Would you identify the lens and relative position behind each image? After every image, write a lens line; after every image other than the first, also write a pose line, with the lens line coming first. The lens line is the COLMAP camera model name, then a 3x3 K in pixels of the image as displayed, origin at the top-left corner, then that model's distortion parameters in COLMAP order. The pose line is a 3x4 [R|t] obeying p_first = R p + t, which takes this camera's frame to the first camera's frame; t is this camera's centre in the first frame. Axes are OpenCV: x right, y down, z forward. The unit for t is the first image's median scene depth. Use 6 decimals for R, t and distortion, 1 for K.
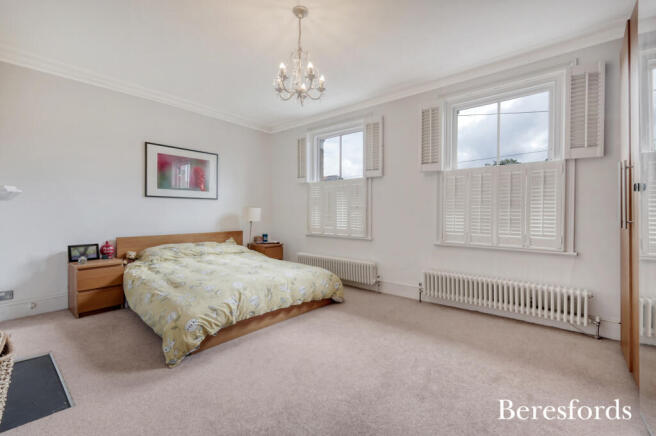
lens RADIAL K [[285.8, 0, 326.5], [0, 285.8, 216.3], [0, 0, 1]] dist [0.000578, 0.000009]
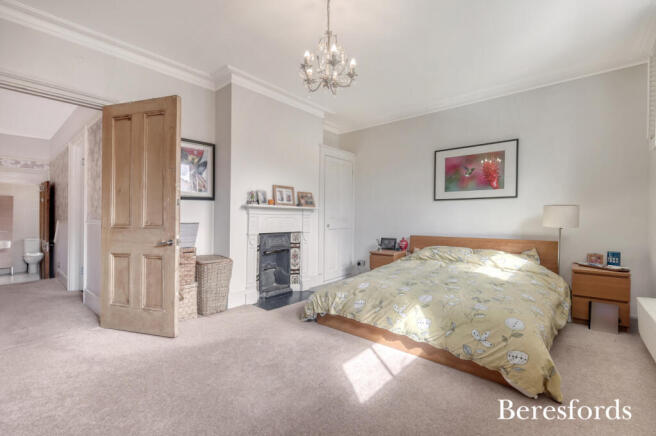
lens RADIAL K [[285.8, 0, 325.3], [0, 285.8, 216.8], [0, 0, 1]] dist [0.000578, 0.000009]
pose [[0.000643, -0.004593, -0.999989, 0.451298], [-0.013636, 0.999896, -0.004601, 0.004191], [0.999907, 0.013638, 0.000580, 0.563546]]
